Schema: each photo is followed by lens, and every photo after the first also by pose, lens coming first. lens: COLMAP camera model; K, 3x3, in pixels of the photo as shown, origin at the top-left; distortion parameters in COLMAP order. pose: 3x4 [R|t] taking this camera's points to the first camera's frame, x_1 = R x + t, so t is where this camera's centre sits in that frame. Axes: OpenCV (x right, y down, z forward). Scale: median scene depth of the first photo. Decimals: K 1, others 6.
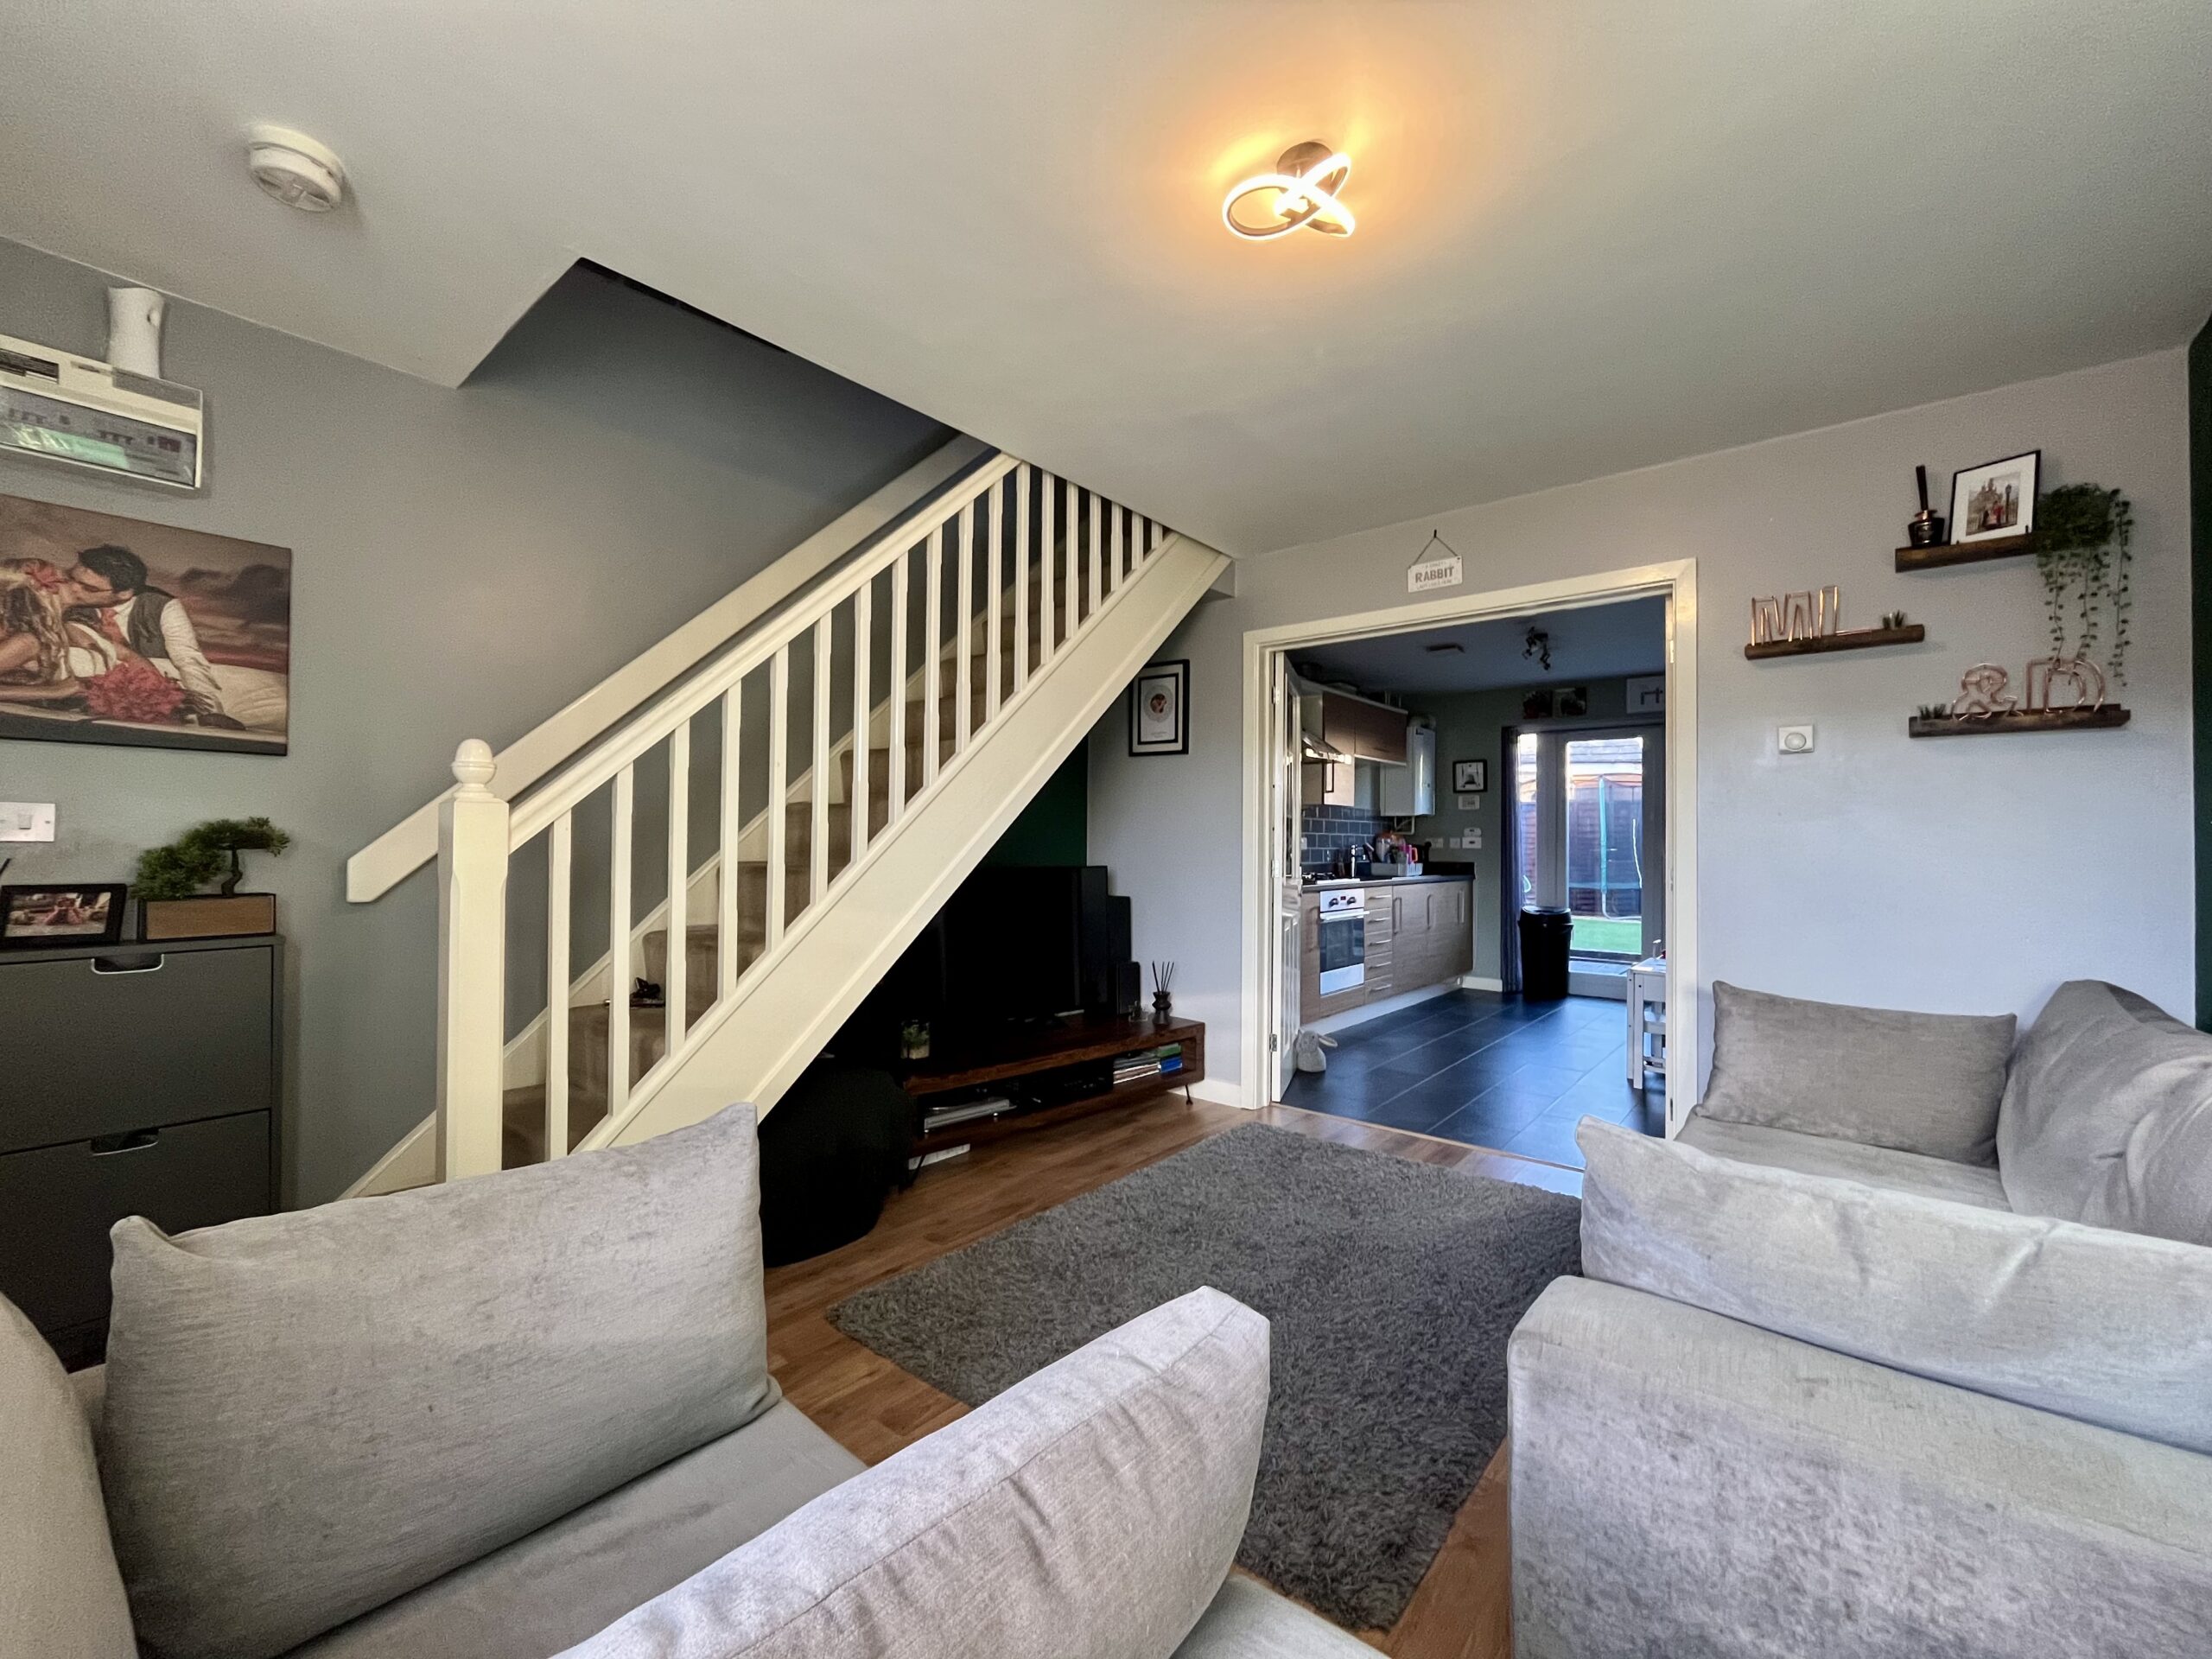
lens RADIAL K [[909.0, 0, 1082.4], [0, 909.0, 831.1], [0, 0, 1]] dist [0.000372, 0.000484]
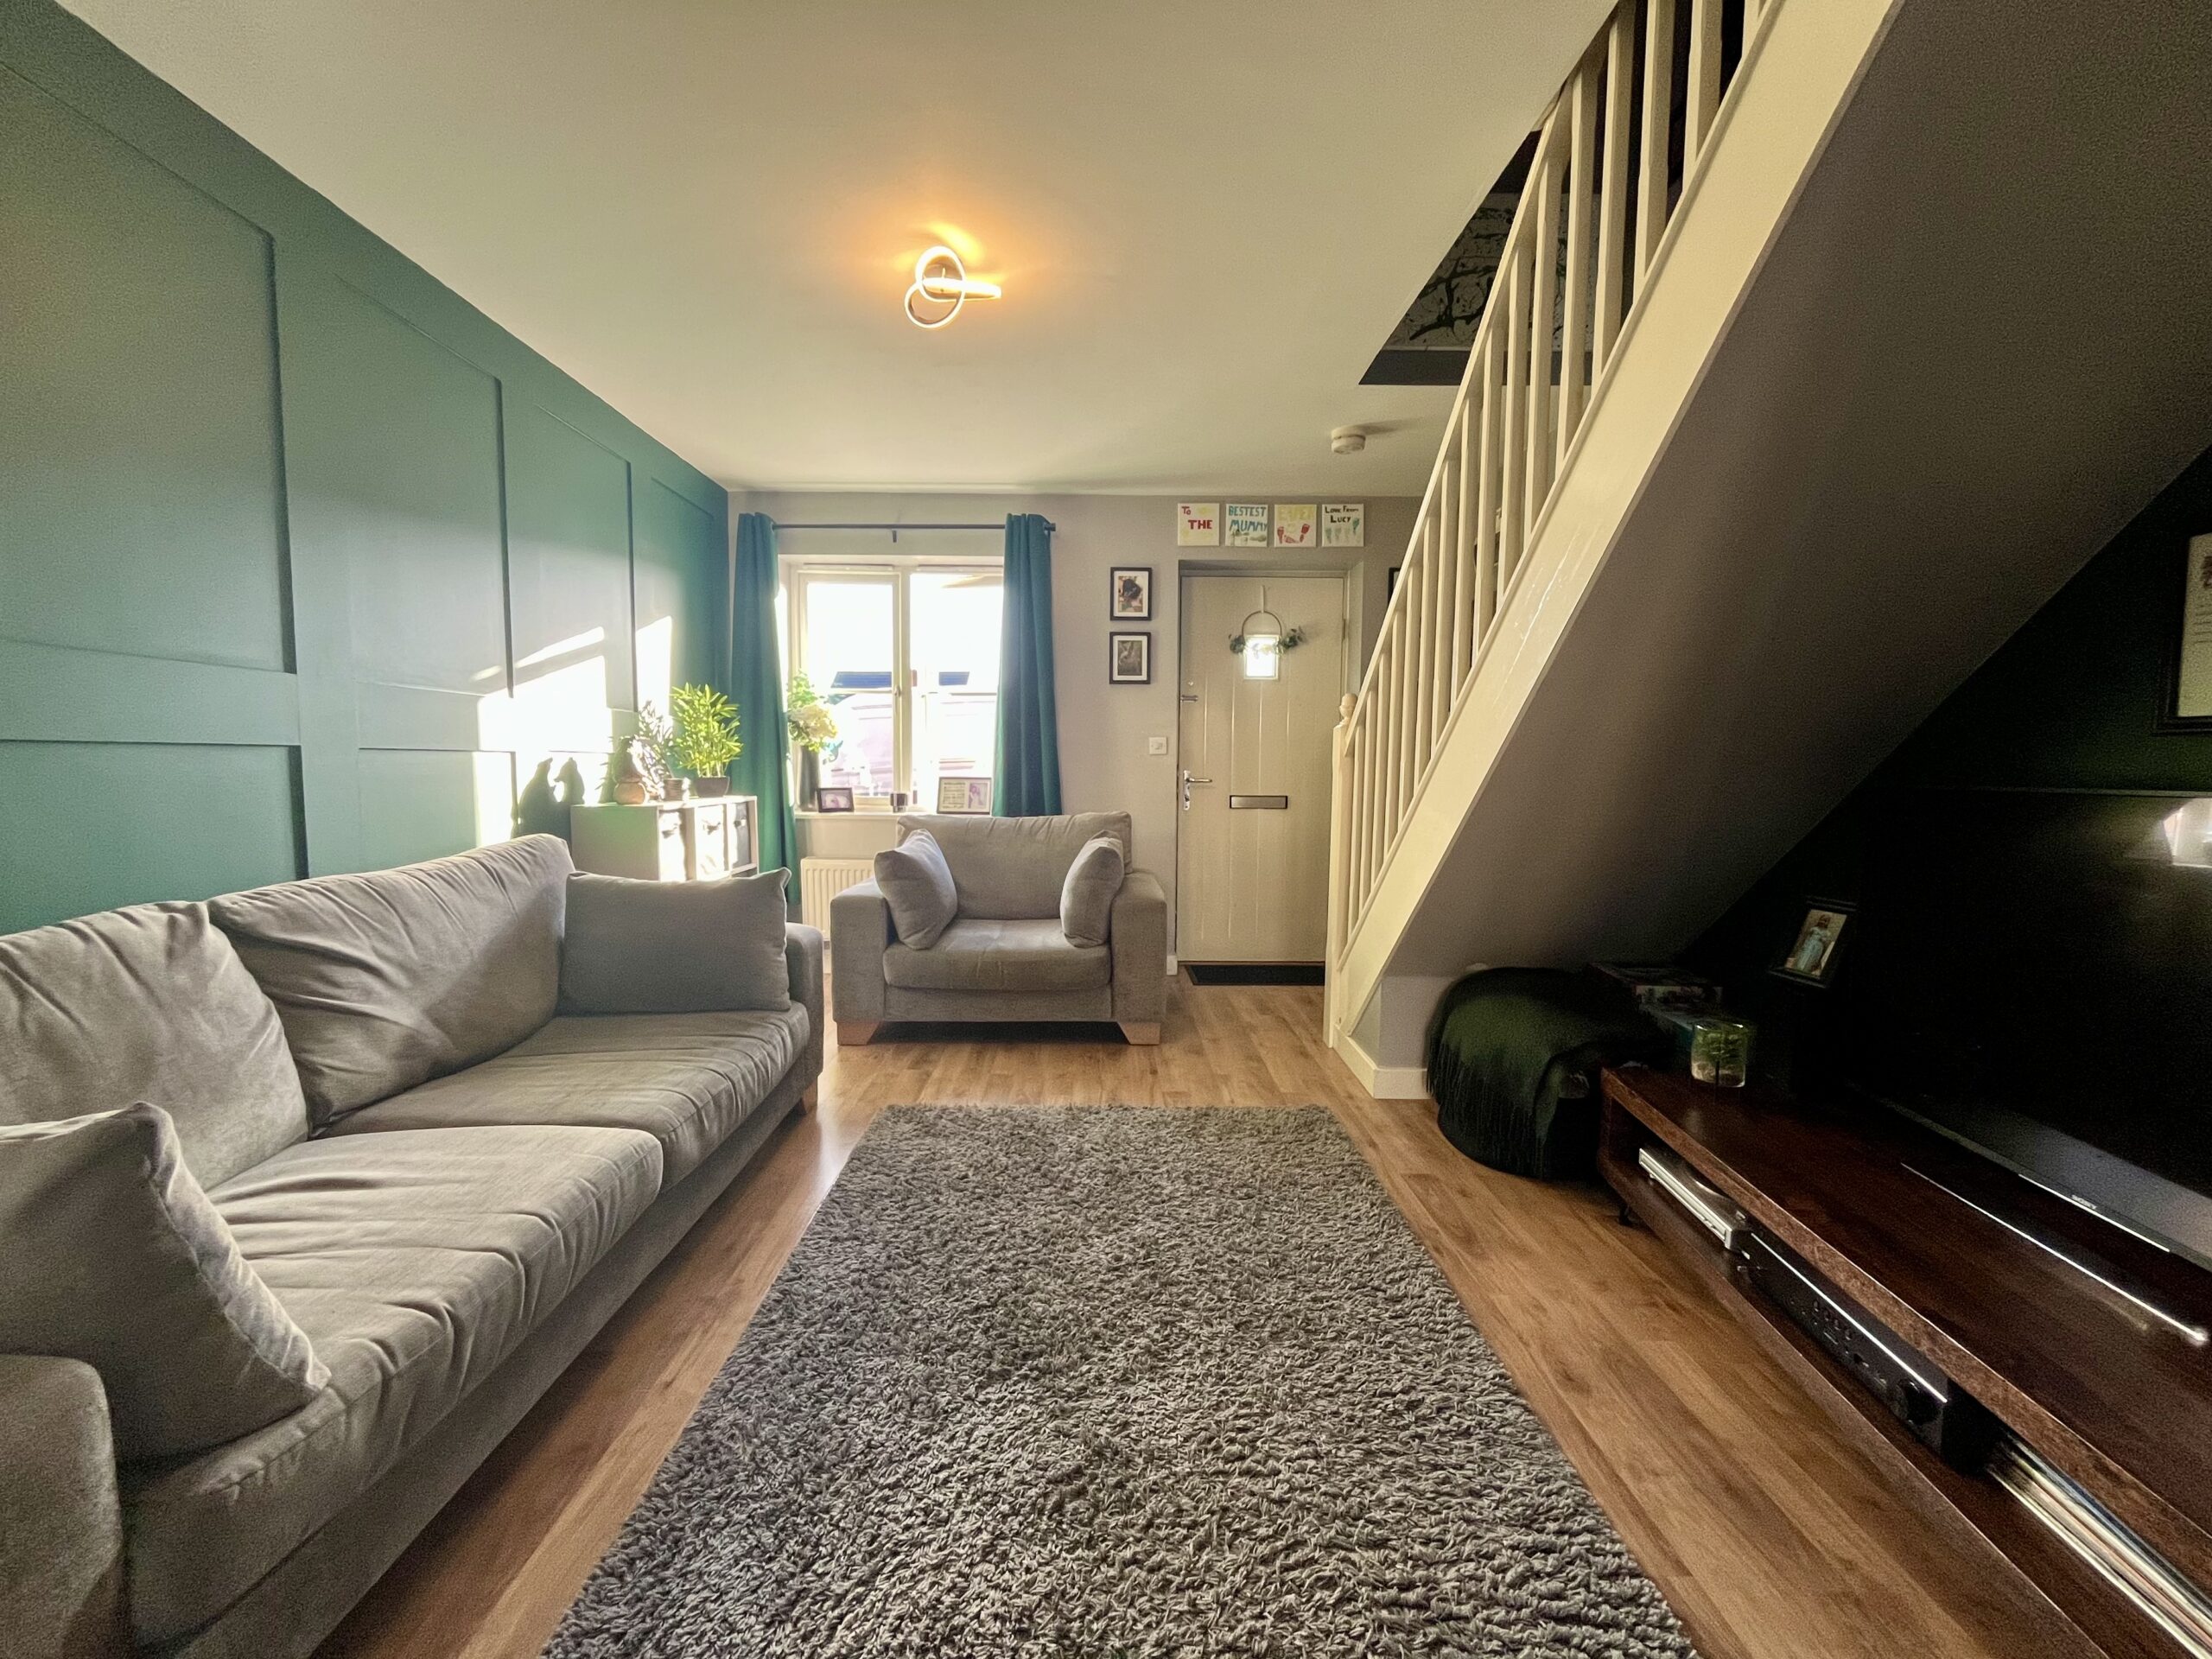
lens RADIAL K [[892.8, 0, 1098.0], [0, 892.8, 830.5], [0, 0, 1]] dist [-0.015348, 0.000756]
pose [[-0.752392, 0.039001, -0.657560, 0.622845], [-0.003983, 0.997958, 0.063749, 0.046641], [0.658704, 0.050583, -0.750700, 1.375845]]
